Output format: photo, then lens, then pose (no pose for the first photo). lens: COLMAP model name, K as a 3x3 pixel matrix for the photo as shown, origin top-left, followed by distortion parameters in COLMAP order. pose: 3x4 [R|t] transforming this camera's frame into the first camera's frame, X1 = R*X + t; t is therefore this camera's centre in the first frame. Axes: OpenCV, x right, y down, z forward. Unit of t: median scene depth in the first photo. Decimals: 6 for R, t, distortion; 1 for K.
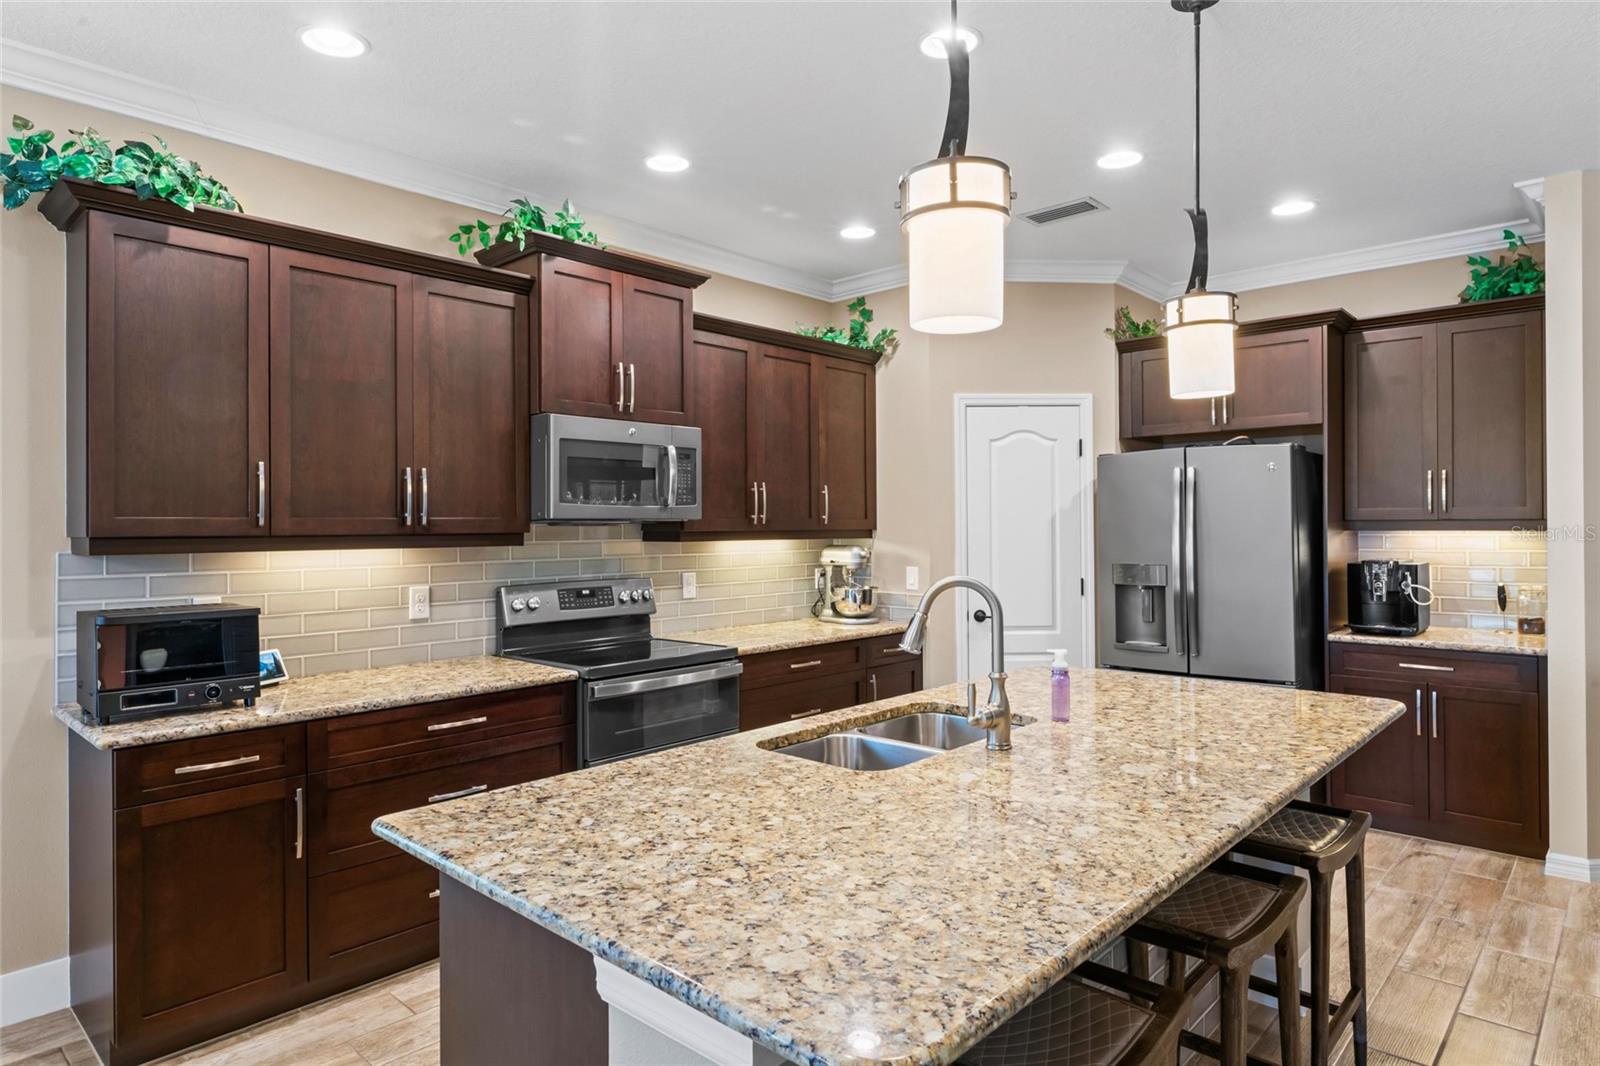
lens RADIAL K [[920.6, 0, 797.6], [0, 920.6, 523.3], [0, 0, 1]] dist [0.000648, -0.001686]
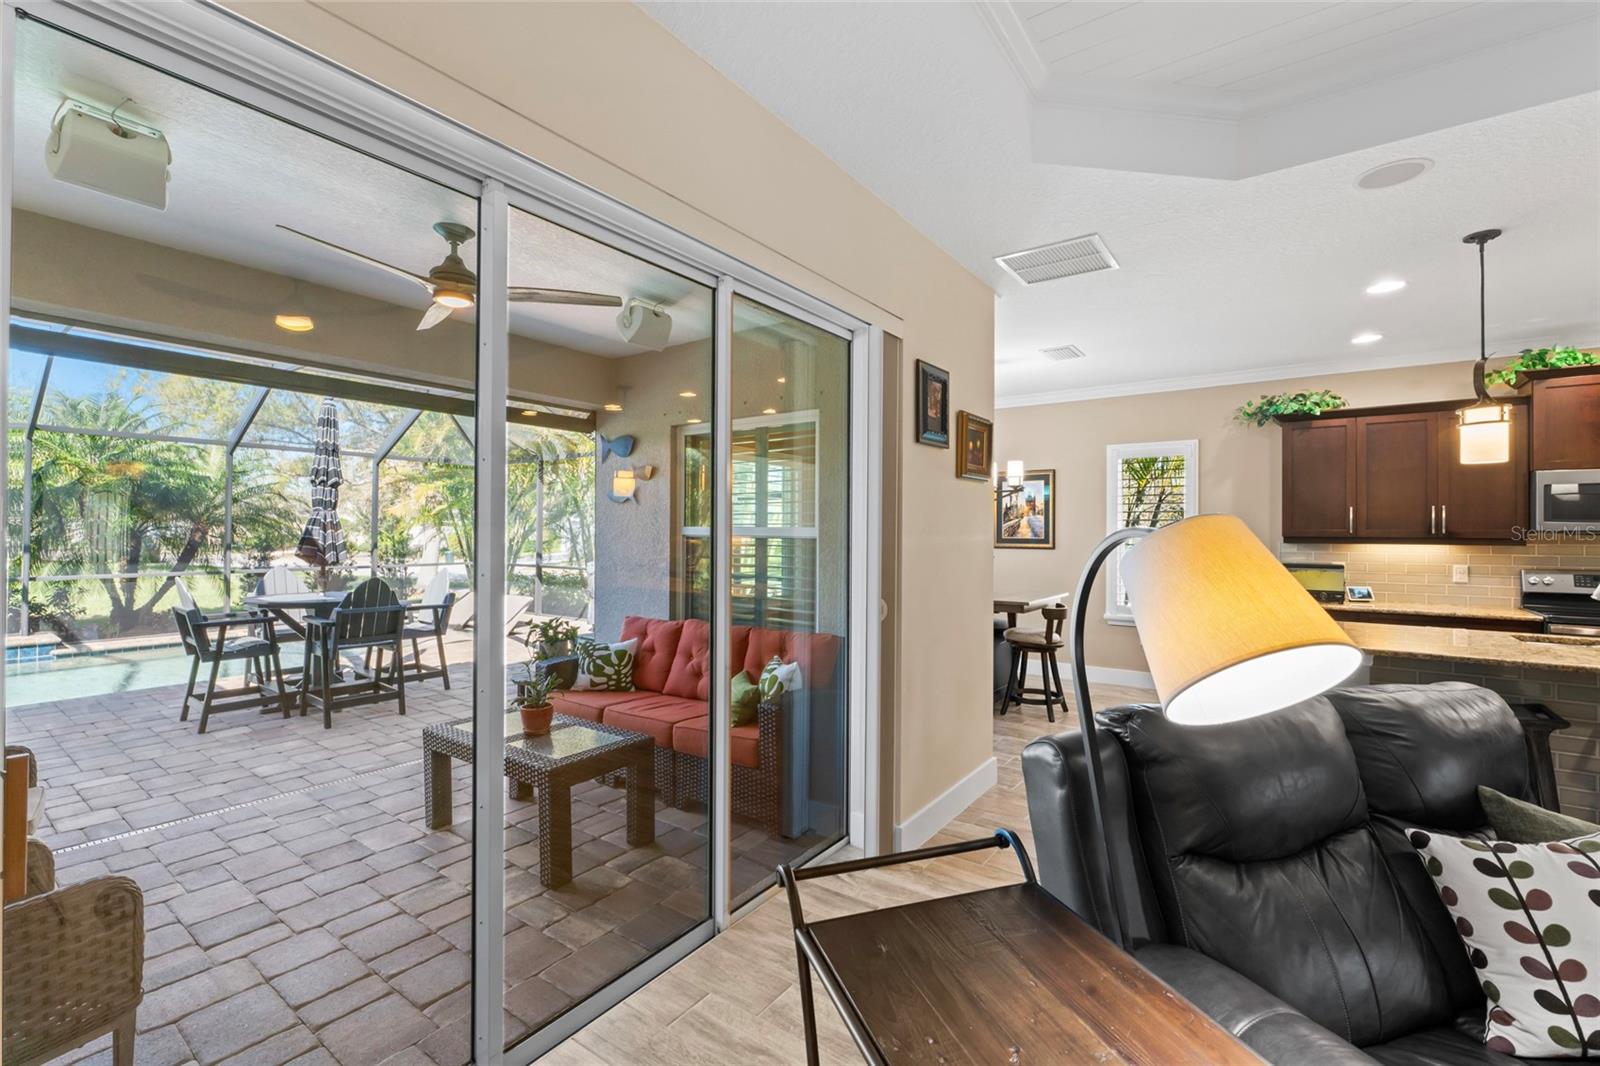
lens RADIAL K [[686.2, 0, 791.2], [0, 686.2, 527.0], [0, 0, 1]] dist [-0.002150, -0.000006]
pose [[0.108103, -0.000145, -0.994140, 0.796860], [-0.003955, 0.999992, -0.000576, -0.004933], [0.994132, 0.003994, 0.108102, -0.506378]]
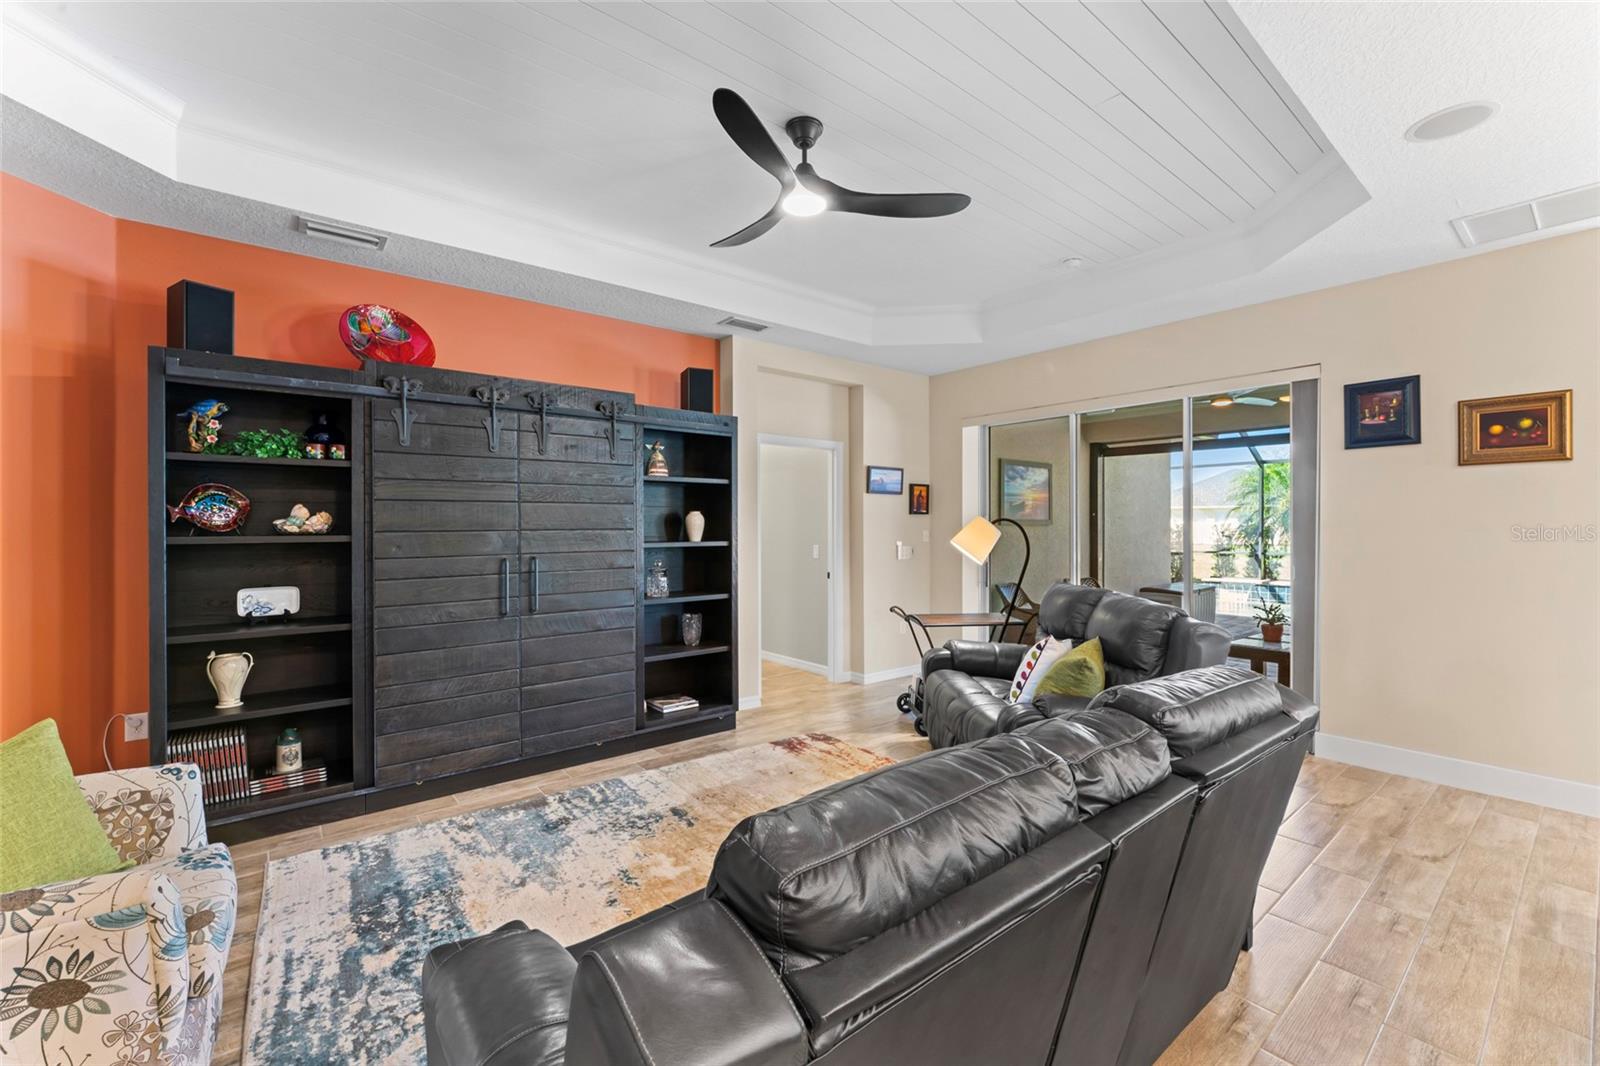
lens RADIAL K [[658.0, 0, 798.1], [0, 658.0, 527.5], [0, 0, 1]] dist [-0.003896, -0.000258]
pose [[-0.989807, 0.005494, 0.142307, 0.686666], [0.005909, 0.999979, 0.002494, 0.005428], [-0.142290, 0.003310, -0.989819, 0.838786]]
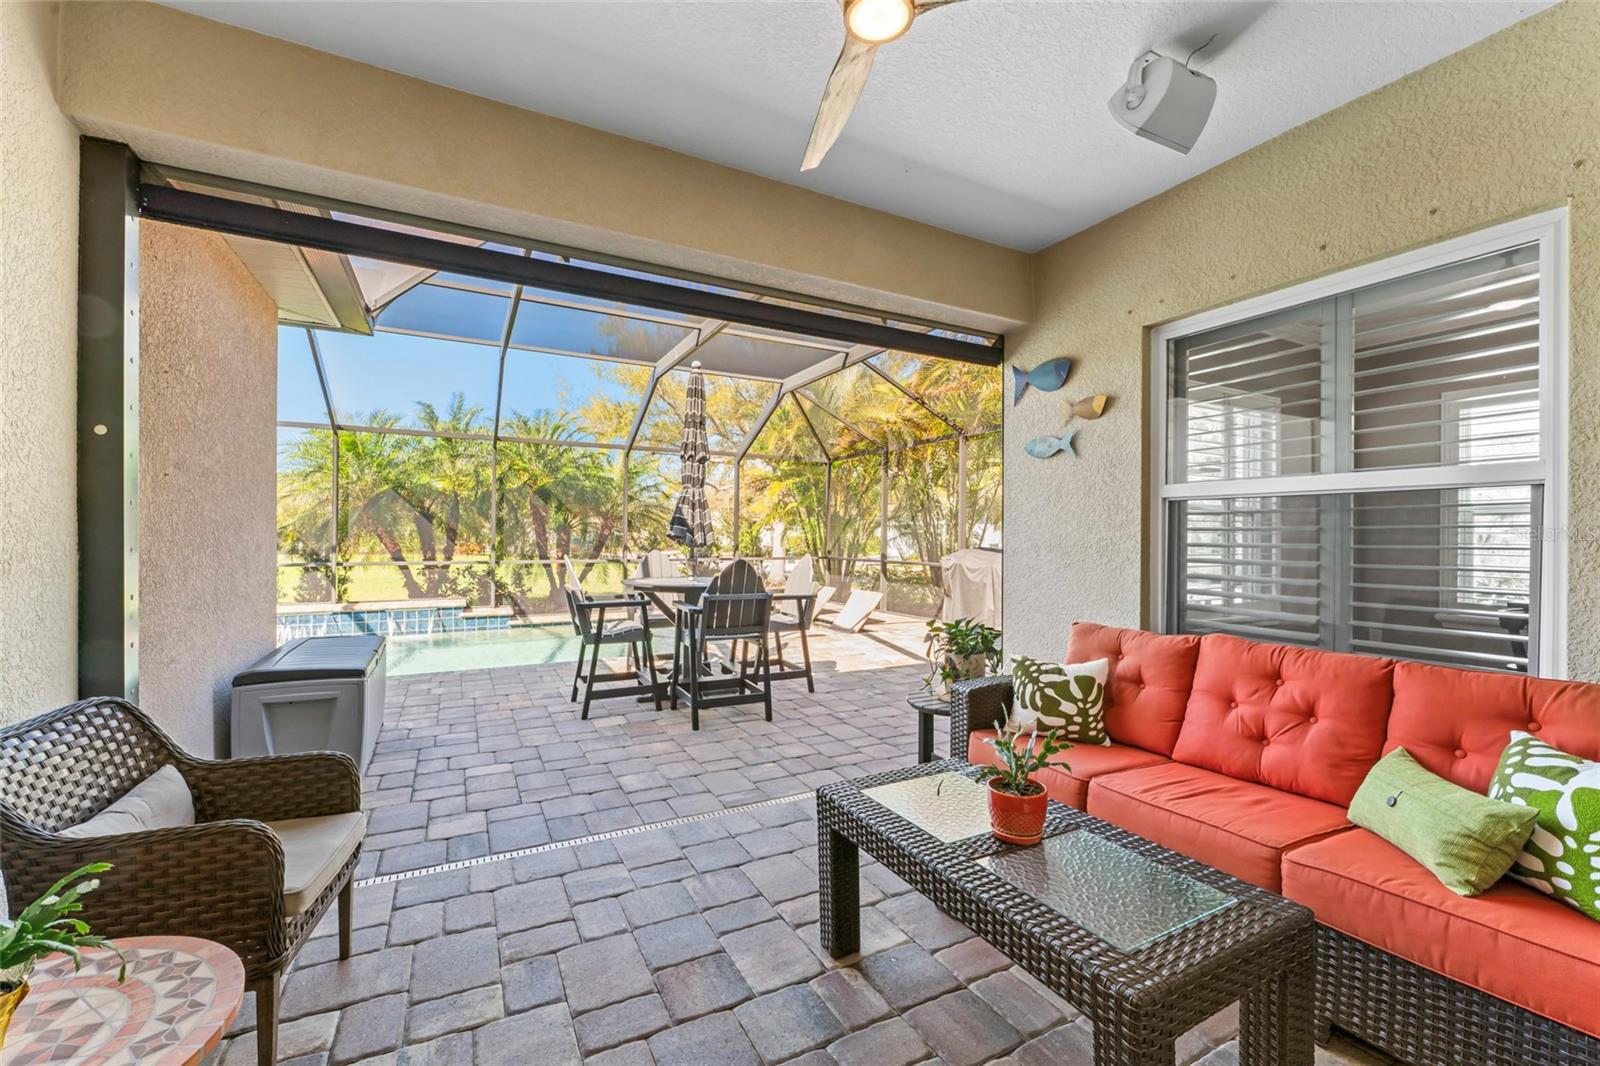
lens RADIAL K [[645.4, 0, 794.3], [0, 645.4, 536.1], [0, 0, 1]] dist [-0.002364, -0.000116]
pose [[-0.337611, 0.003704, -0.941279, 0.331966], [-0.001505, 0.999989, 0.004475, 0.056386], [0.941285, 0.002927, -0.337601, -0.737112]]
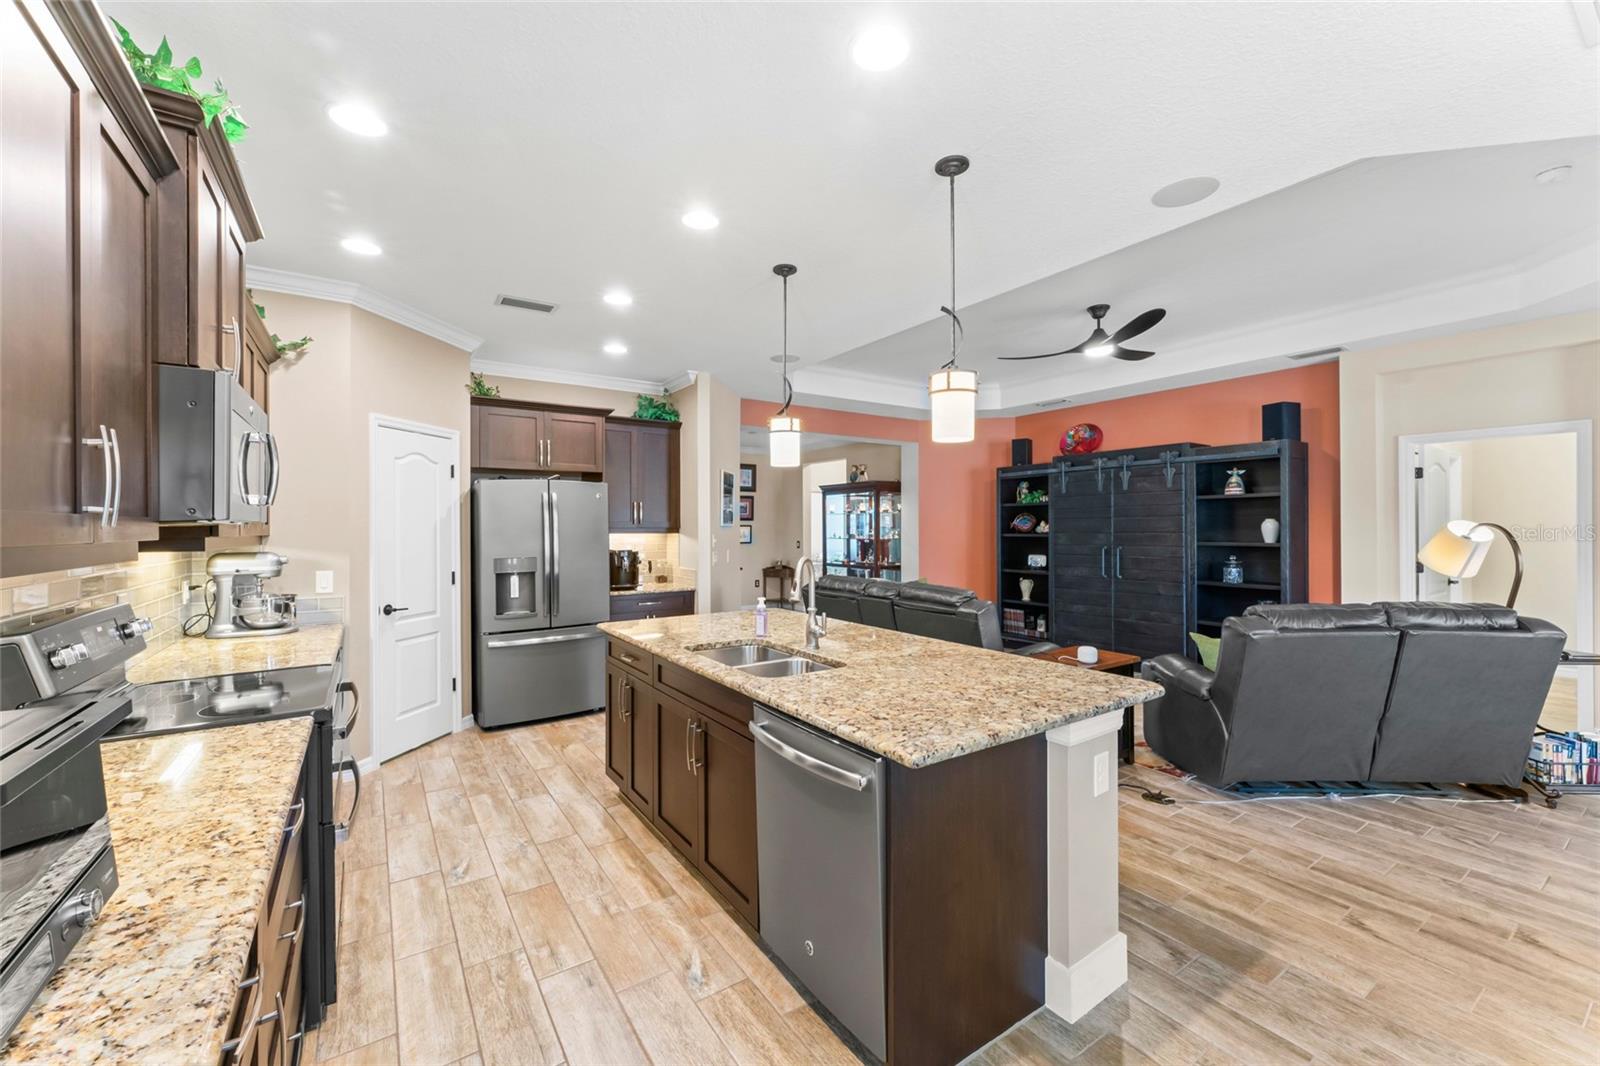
lens RADIAL K [[636.8, 0, 791.6], [0, 636.8, 524.7], [0, 0, 1]] dist [0.001608, 0.000037]
pose [[0.231652, 0.009384, 0.972753, -0.586475], [0.001626, 0.999948, -0.010034, 0.004007], [-0.972797, 0.003906, 0.231625, 0.415541]]
